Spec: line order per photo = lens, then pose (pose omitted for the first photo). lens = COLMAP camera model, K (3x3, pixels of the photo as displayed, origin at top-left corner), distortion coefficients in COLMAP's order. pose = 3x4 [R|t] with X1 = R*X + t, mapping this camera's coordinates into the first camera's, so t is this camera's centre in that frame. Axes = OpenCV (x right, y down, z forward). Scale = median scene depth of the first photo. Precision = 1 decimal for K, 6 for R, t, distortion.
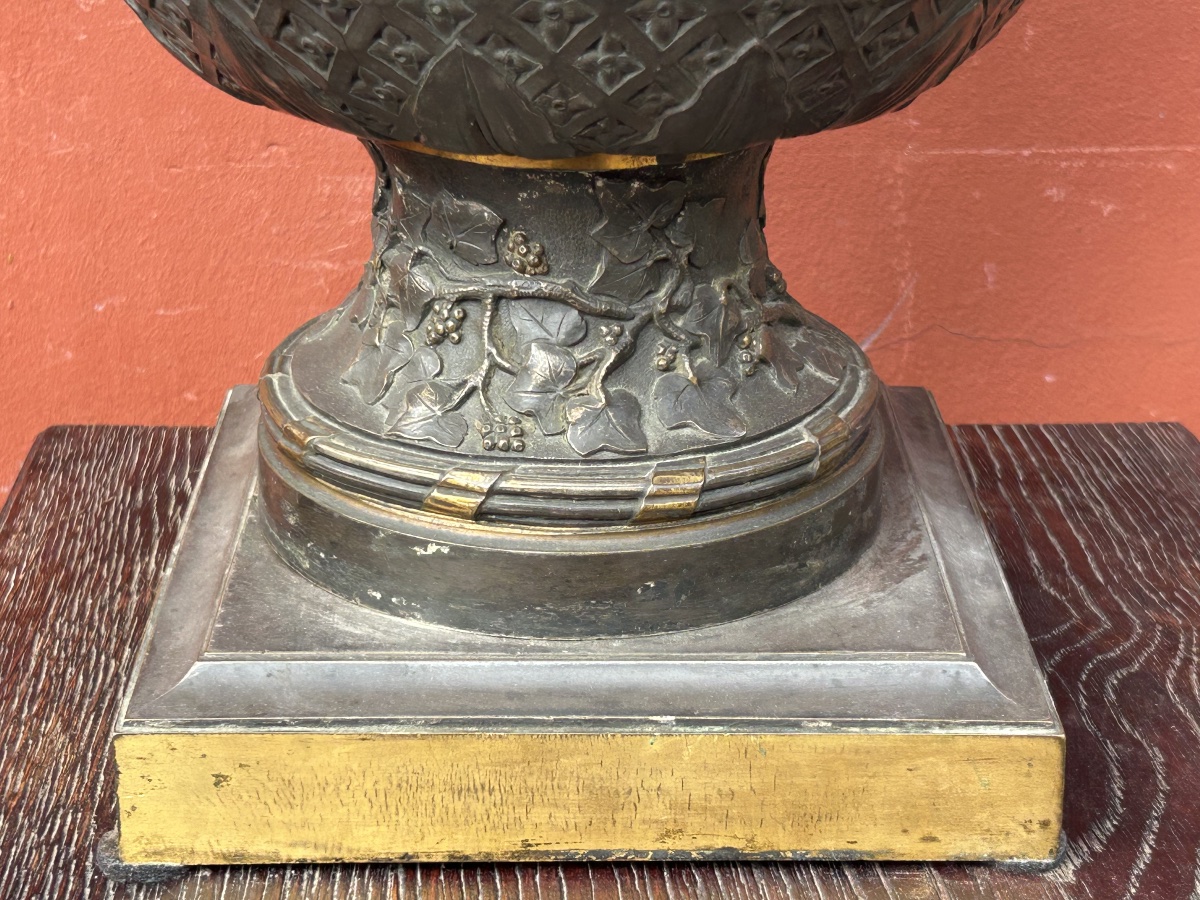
lens RADIAL K [[2504.9, 0, 629.6], [0, 2504.9, 446.1], [0, 0, 1]] dist [0.344366, -2.244389]
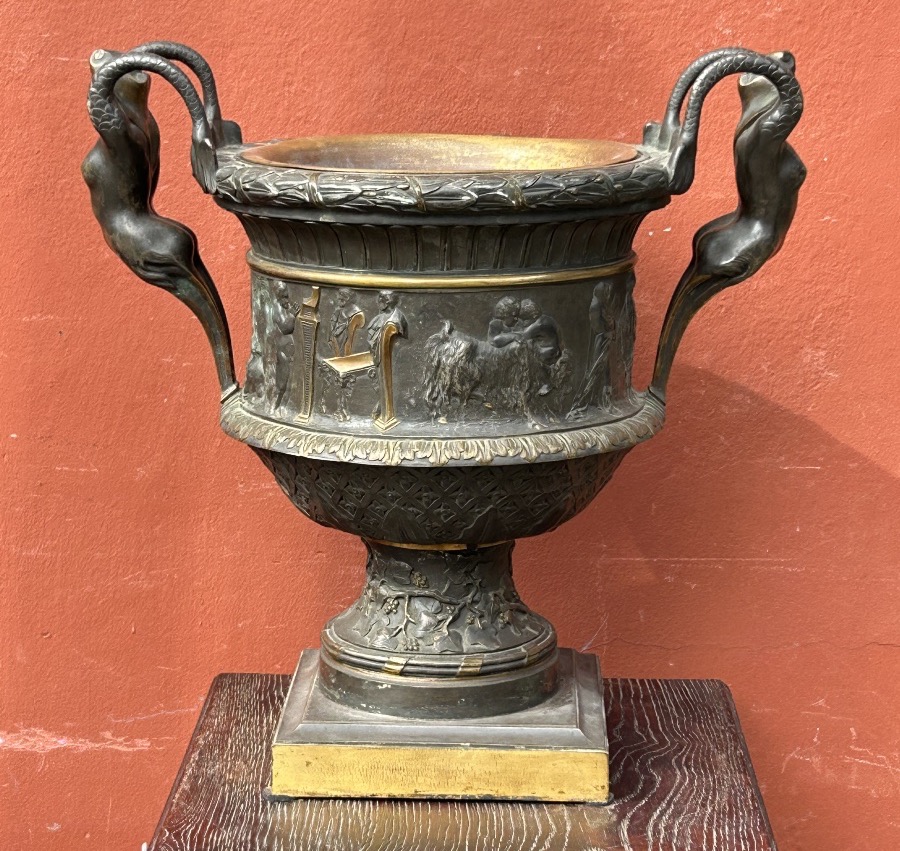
lens RADIAL K [[2508.2, 0, 450.0], [0, 2508.2, 425.5], [0, 0, 1]] dist [0.167520, 0.578778]
pose [[0.998090, 0.005816, -0.061507, 0.160616], [-0.017843, 0.980272, -0.196845, 0.300341], [0.059149, 0.197567, 0.978503, -1.747820]]
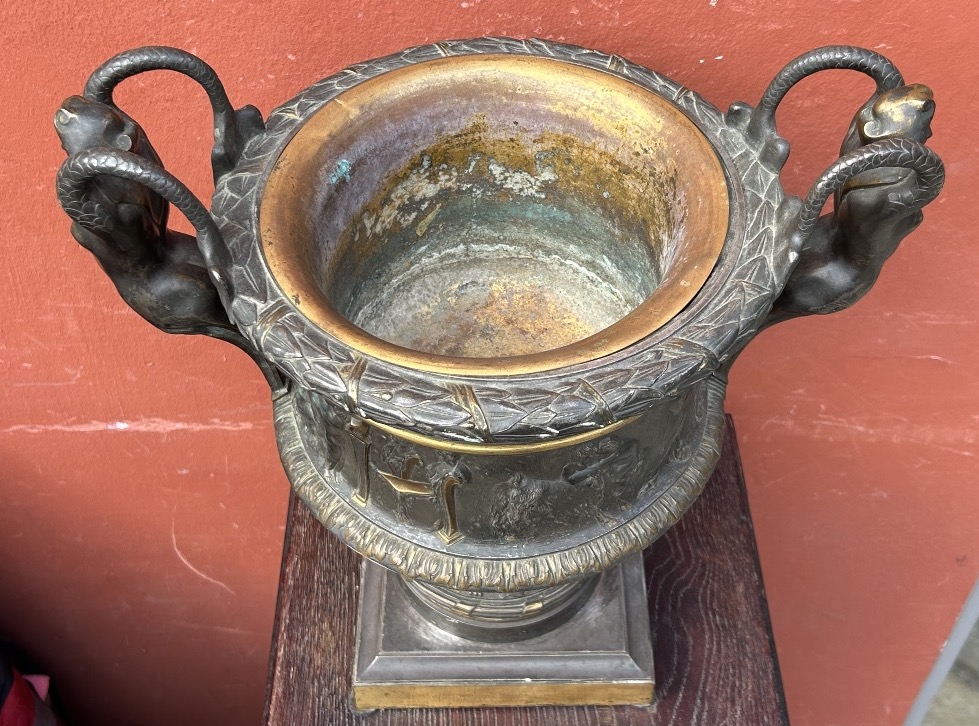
lens RADIAL K [[1228.2, 0, 535.2], [0, 1228.2, 312.4], [0, 0, 1]] dist [0.194227, -0.681033]
pose [[0.999874, 0.014172, 0.007103, 0.005726], [-0.015843, 0.908900, 0.416714, -0.914895], [-0.000550, -0.416774, 0.909010, -0.205748]]
